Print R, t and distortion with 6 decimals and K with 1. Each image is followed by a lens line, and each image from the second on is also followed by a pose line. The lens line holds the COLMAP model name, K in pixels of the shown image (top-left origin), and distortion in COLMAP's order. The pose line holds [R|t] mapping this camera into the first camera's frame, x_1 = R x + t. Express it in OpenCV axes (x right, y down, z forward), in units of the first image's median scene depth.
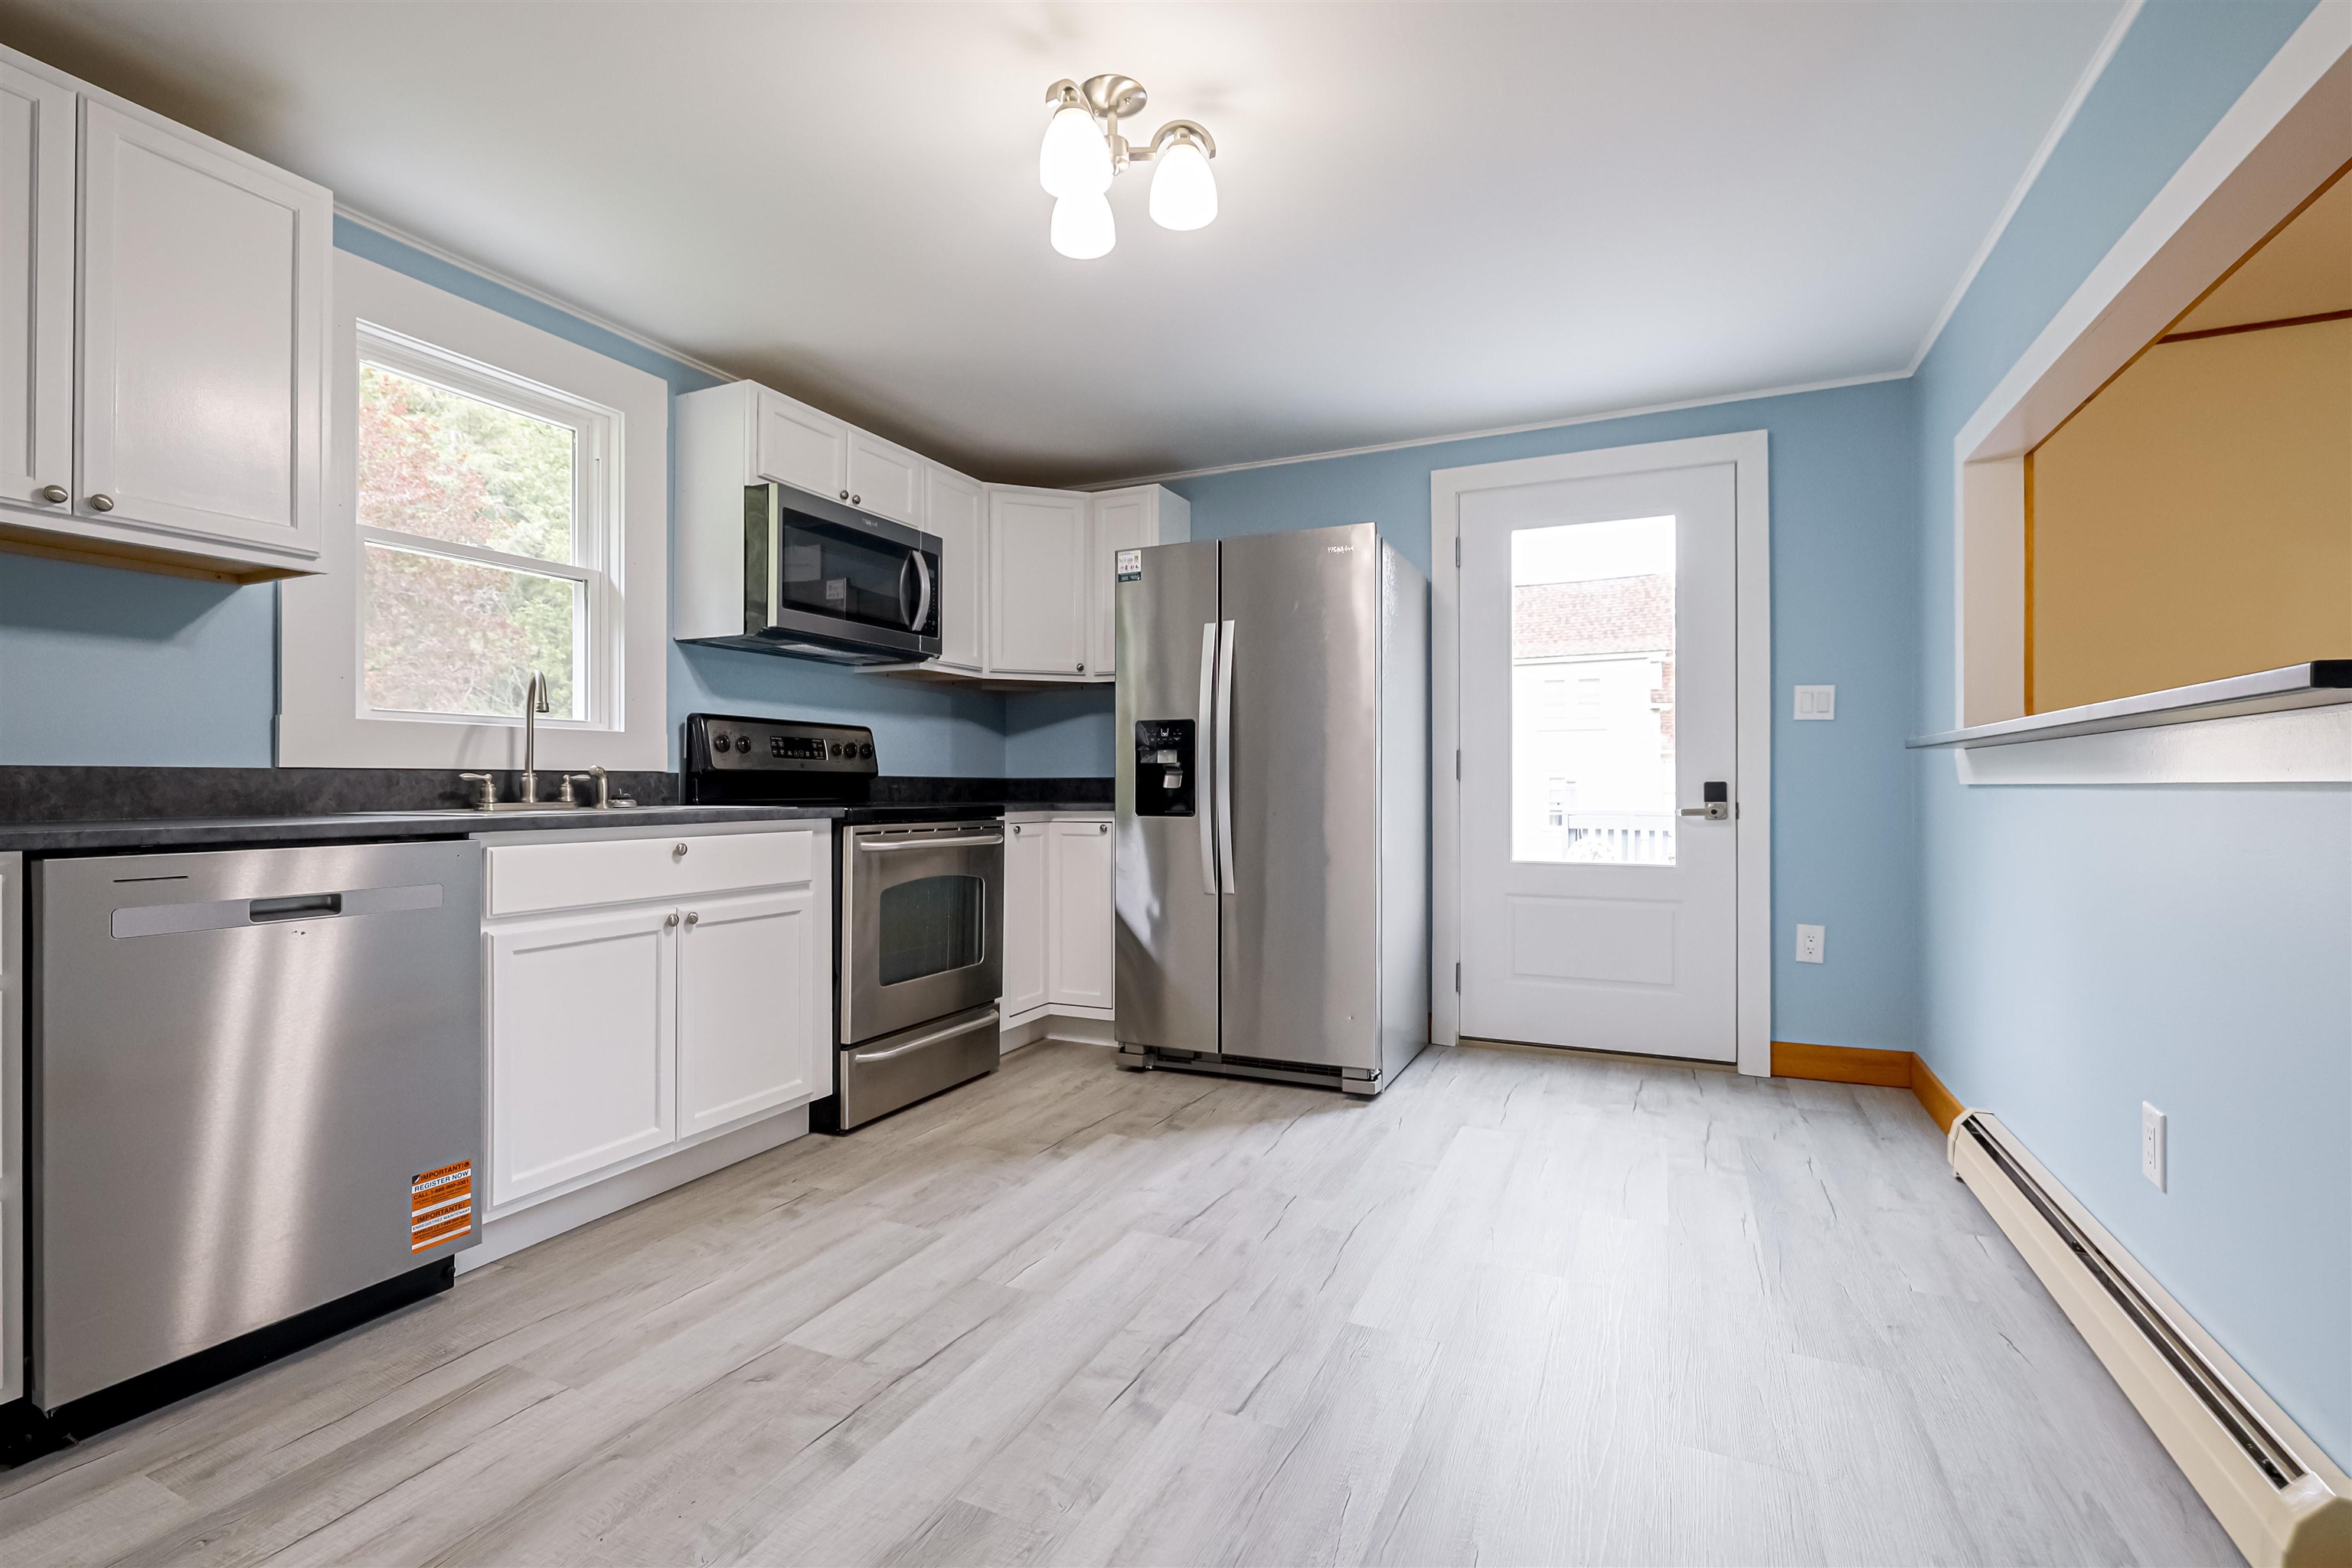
lens RADIAL K [[1063.3, 0, 1158.3], [0, 1063.3, 779.9], [0, 0, 1]] dist [-0.000834, 0.000009]
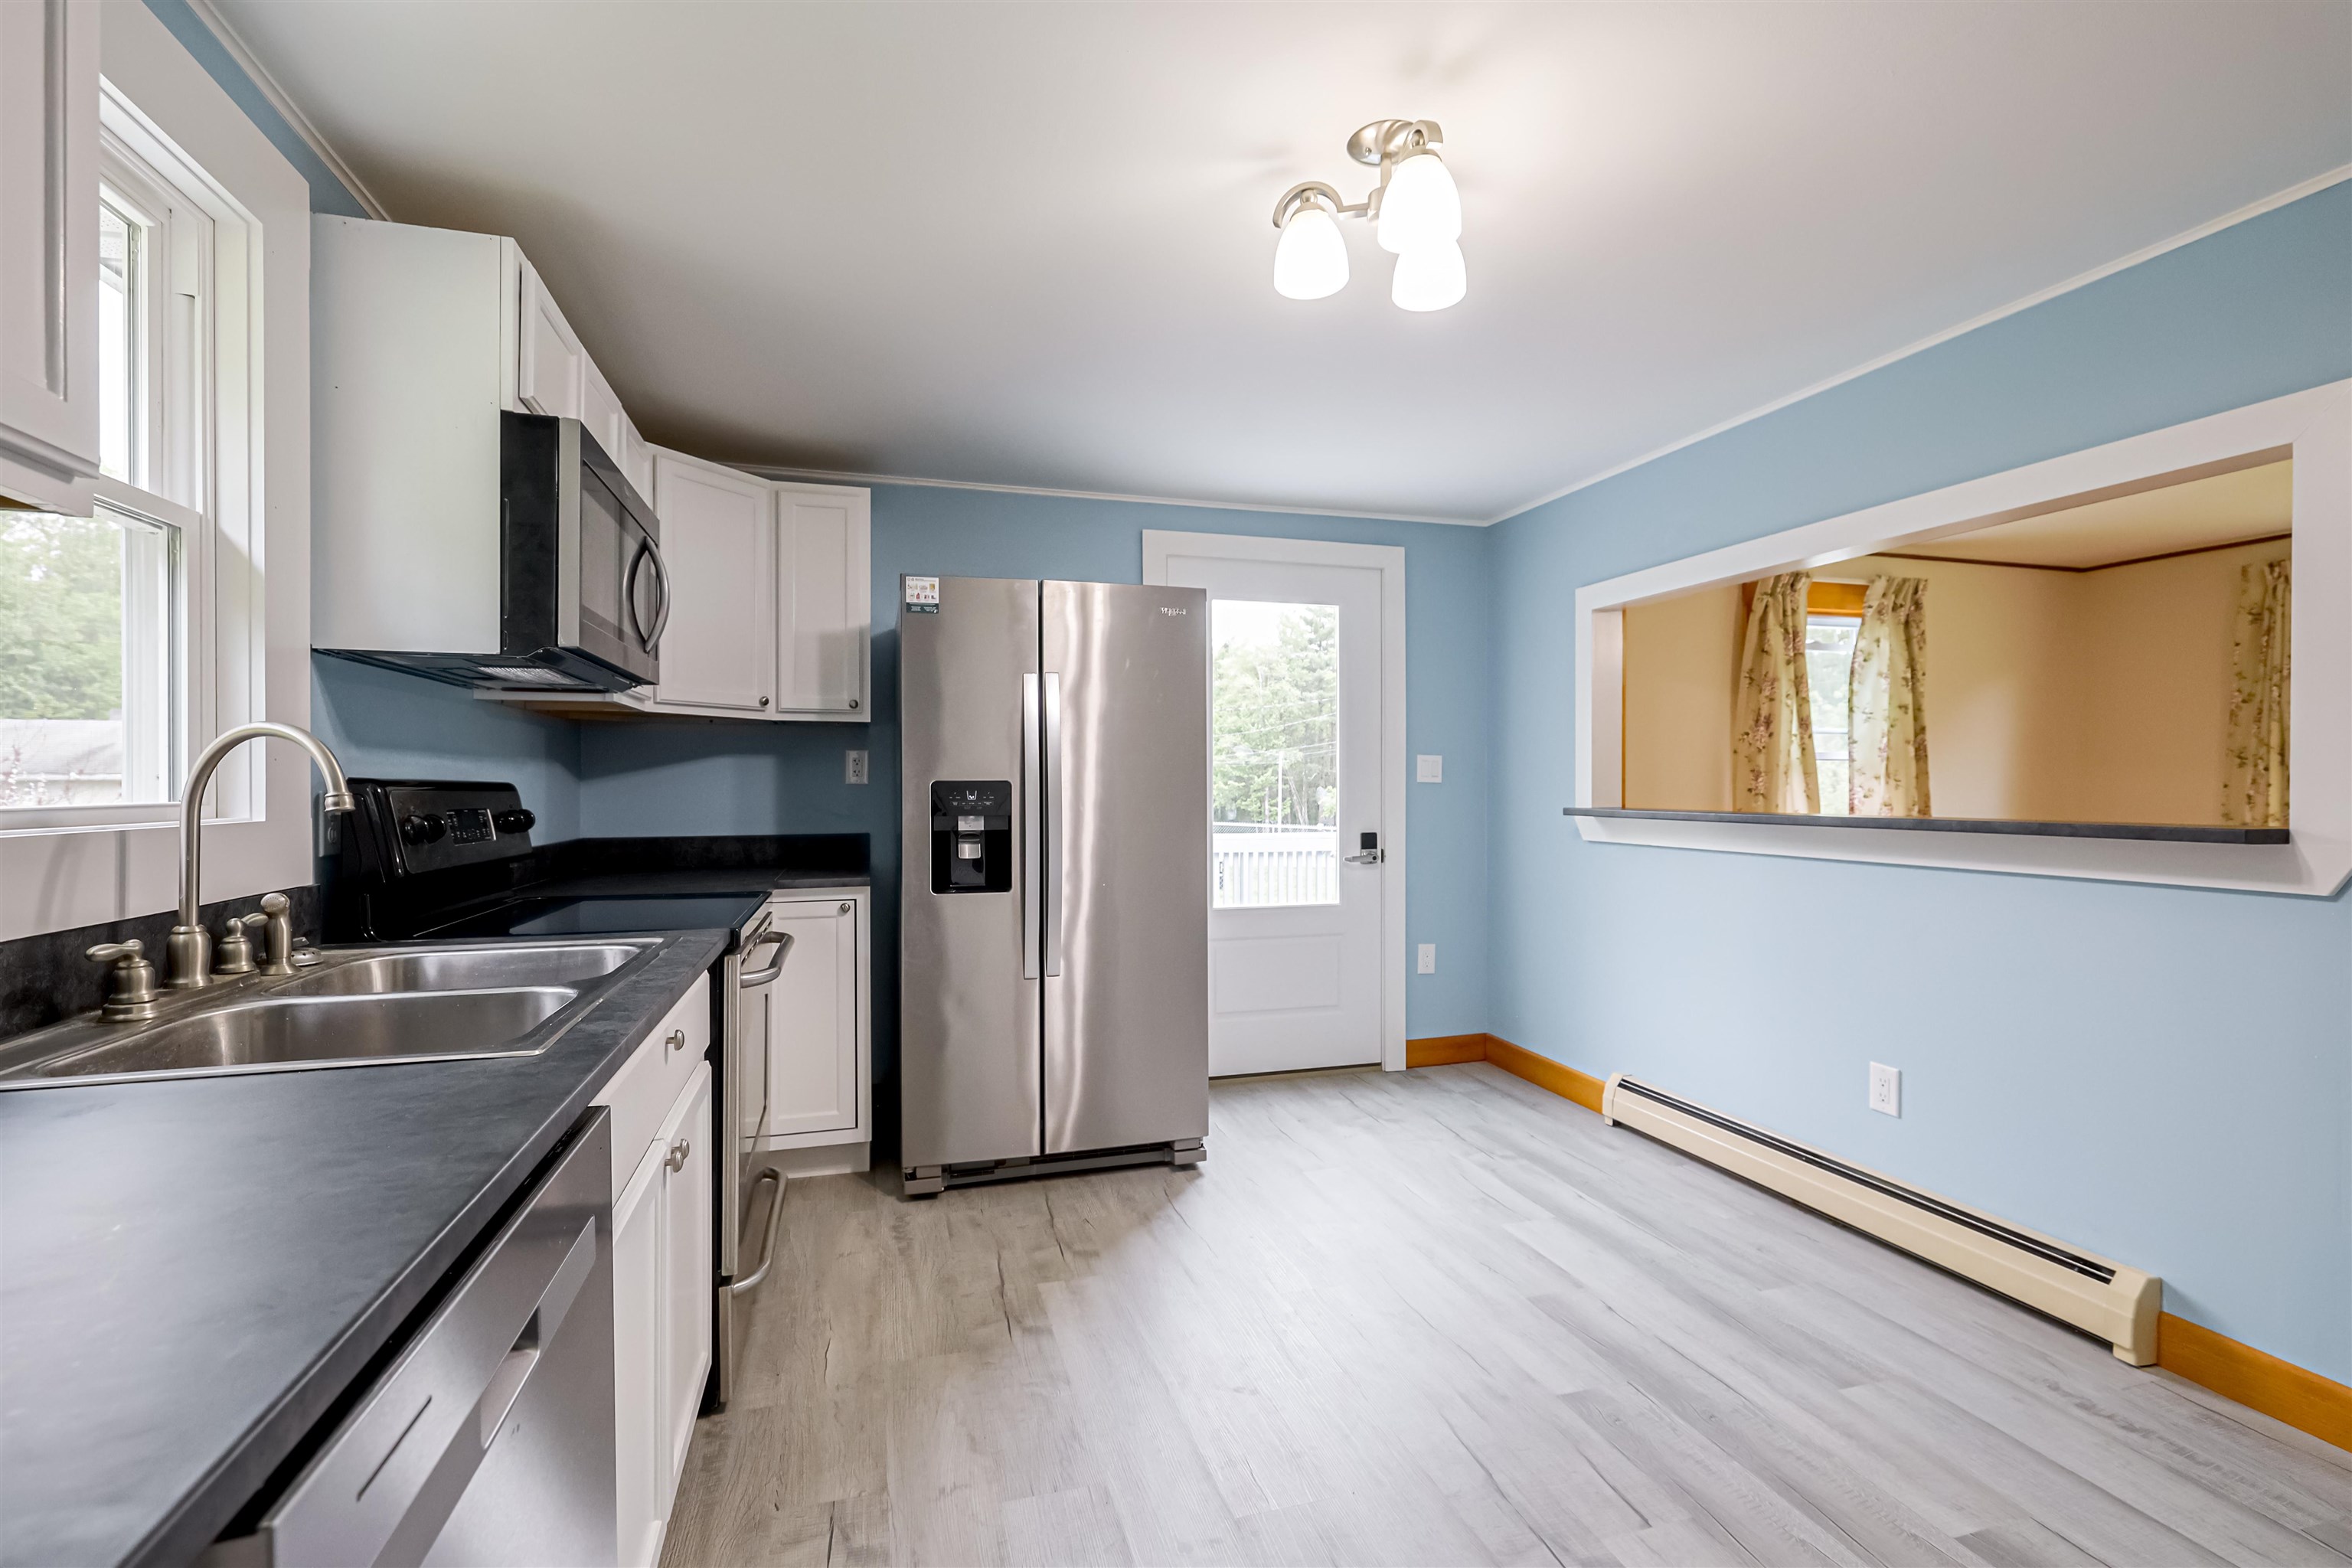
lens RADIAL K [[1063.3, 0, 1172.2], [0, 1063.3, 783.0], [0, 0, 1]] dist [-0.000834, 0.000009]
pose [[0.743027, -0.000363, 0.669261, -0.559112], [-0.001945, 0.999994, 0.002701, -0.071279], [-0.669258, -0.003308, 0.743023, 0.318833]]
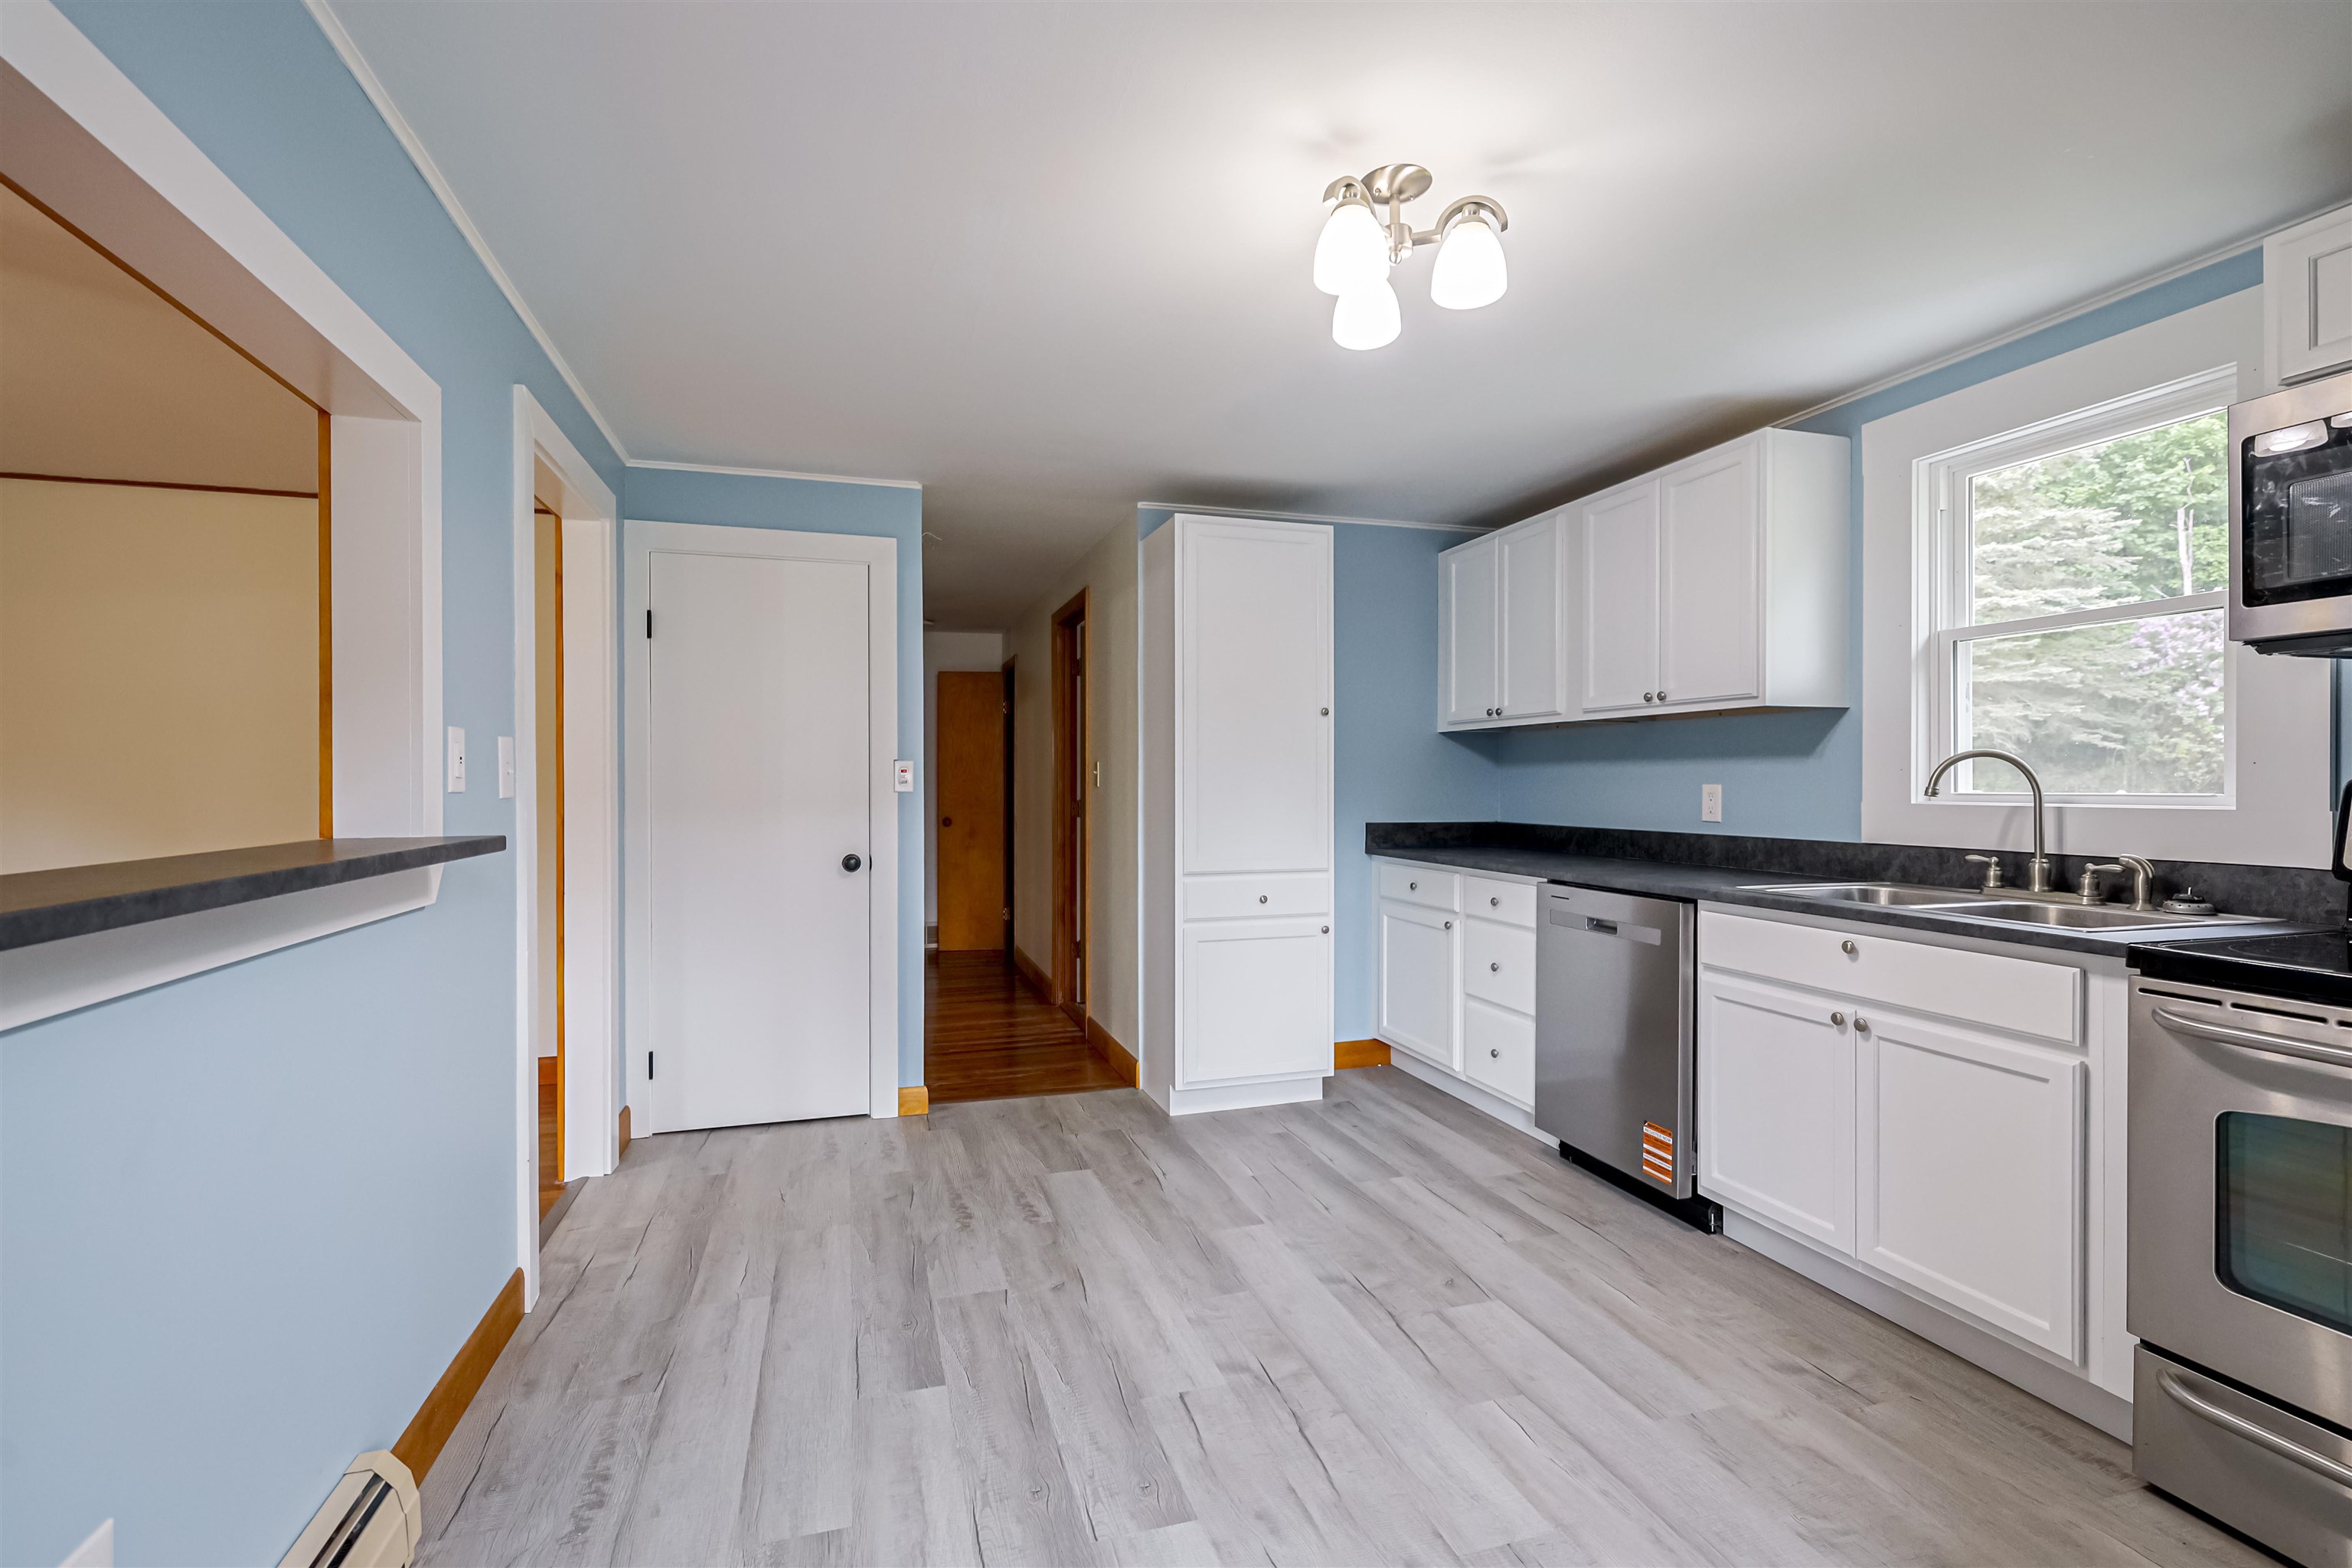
lens RADIAL K [[1063.3, 0, 1185.6], [0, 1063.3, 787.4], [0, 0, 1]] dist [-0.000834, 0.000009]
pose [[-0.730981, 0.003880, -0.682387, 0.534852], [0.003579, 0.999992, 0.001852, -0.068105], [0.682388, -0.001088, -0.730989, 1.117409]]
